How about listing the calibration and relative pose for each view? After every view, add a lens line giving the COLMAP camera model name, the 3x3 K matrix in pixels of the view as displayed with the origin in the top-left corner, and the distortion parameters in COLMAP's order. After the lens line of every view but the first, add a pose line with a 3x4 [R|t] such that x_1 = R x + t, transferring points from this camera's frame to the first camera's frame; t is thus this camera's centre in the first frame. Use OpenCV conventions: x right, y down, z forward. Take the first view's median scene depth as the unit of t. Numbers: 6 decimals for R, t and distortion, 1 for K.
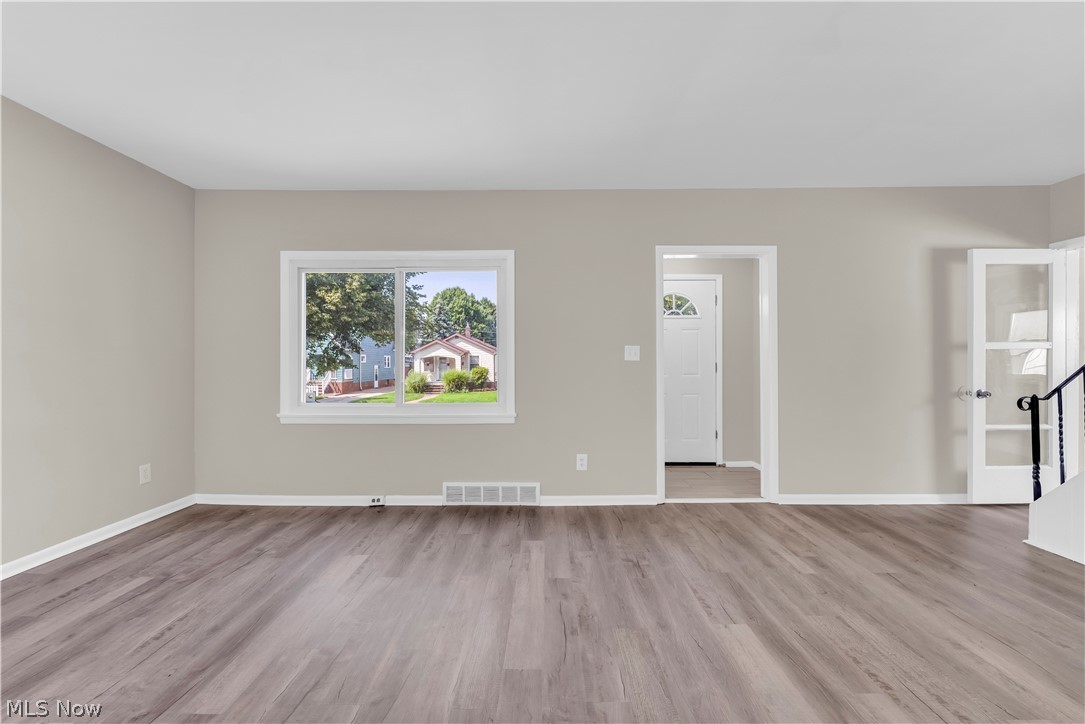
lens RADIAL K [[440.8, 0, 543.3], [0, 440.8, 363.7], [0, 0, 1]] dist [-0.000288, -0.001073]
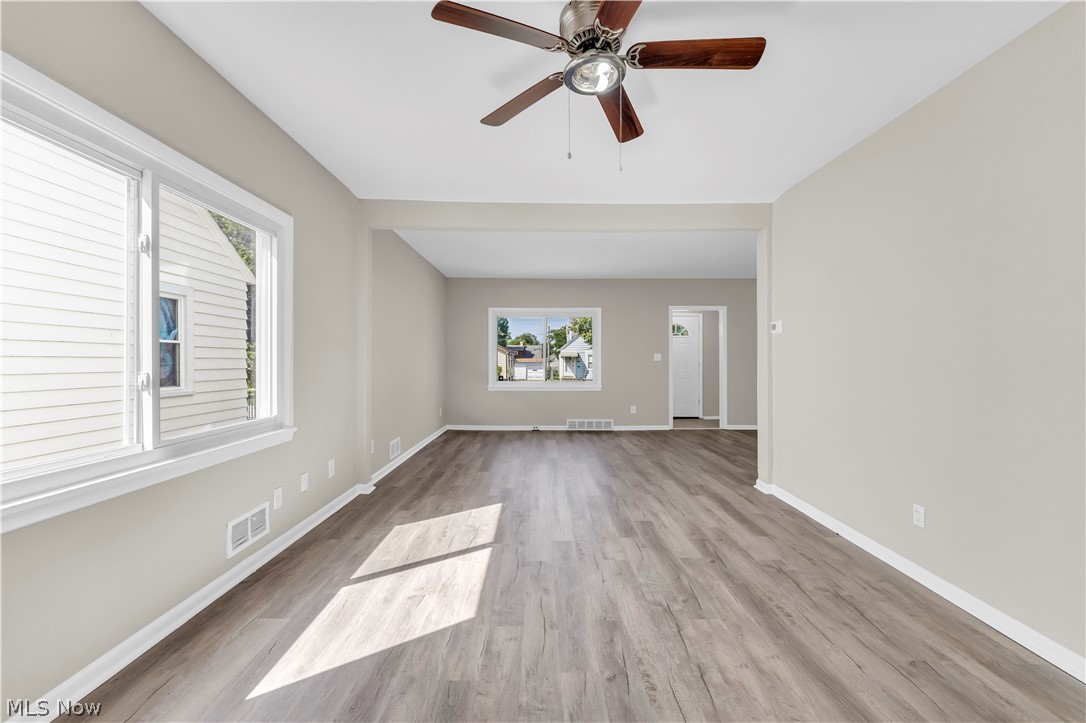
lens RADIAL K [[441.2, 0, 545.0], [0, 441.2, 360.7], [0, 0, 1]] dist [-0.000288, -0.001073]
pose [[0.999858, 0.002787, 0.016628, -0.459008], [-0.002738, 0.999992, -0.002955, -0.000289], [-0.016637, 0.002909, 0.999857, -1.349354]]
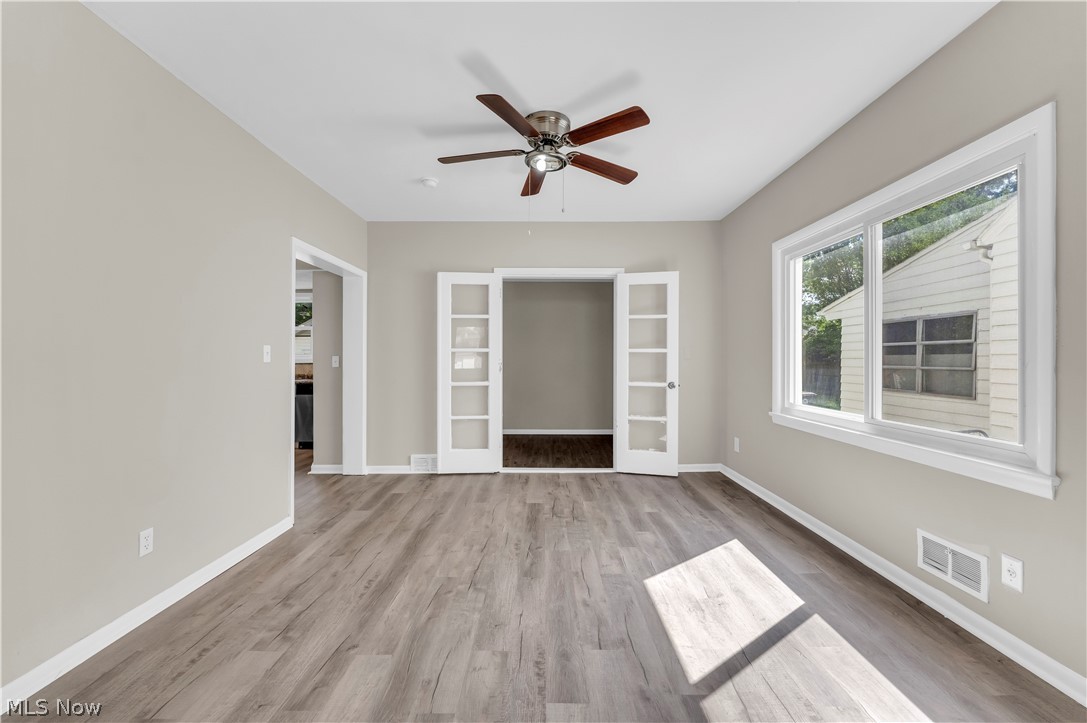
lens RADIAL K [[441.6, 0, 543.3], [0, 441.6, 362.6], [0, 0, 1]] dist [-0.000288, -0.001073]
pose [[-0.999989, 0.002265, -0.004219, -0.368695], [0.002213, 0.999923, 0.012190, -0.005049], [0.004246, 0.012181, -0.999917, 0.181234]]
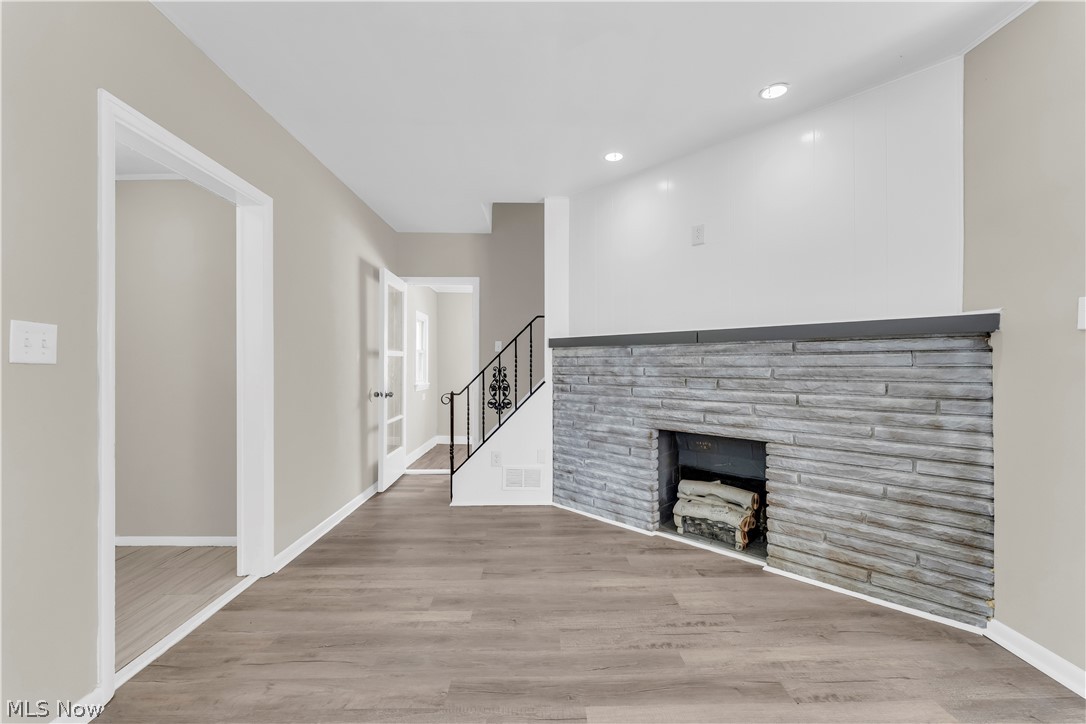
lens RADIAL K [[441.2, 0, 545.8], [0, 441.2, 362.6], [0, 0, 1]] dist [-0.000288, -0.001073]
pose [[-0.025510, 0.009537, 0.999629, -0.212729], [0.004693, 0.999945, -0.009420, -0.002567], [-0.999664, 0.004451, -0.025553, 0.737838]]
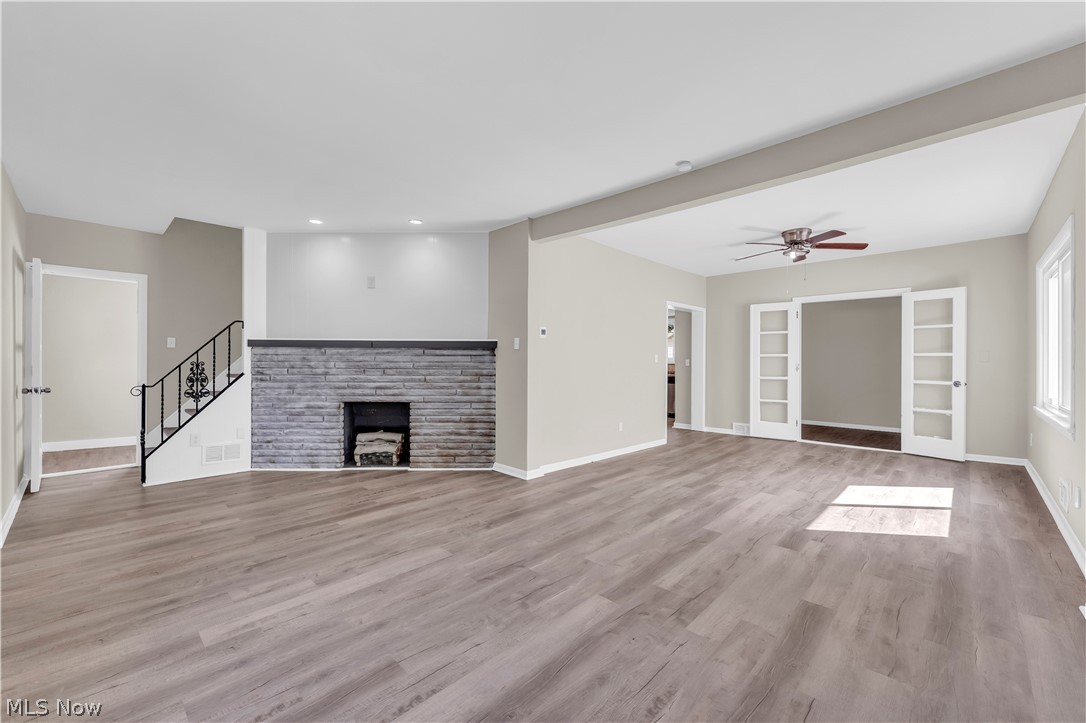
lens RADIAL K [[441.2, 0, 542.1], [0, 441.2, 362.2], [0, 0, 1]] dist [-0.000288, -0.001073]
pose [[-0.724097, -0.000565, 0.689698, -0.829168], [0.001891, 0.999994, 0.002805, -0.003457], [-0.689696, 0.003335, -0.724091, 1.124333]]
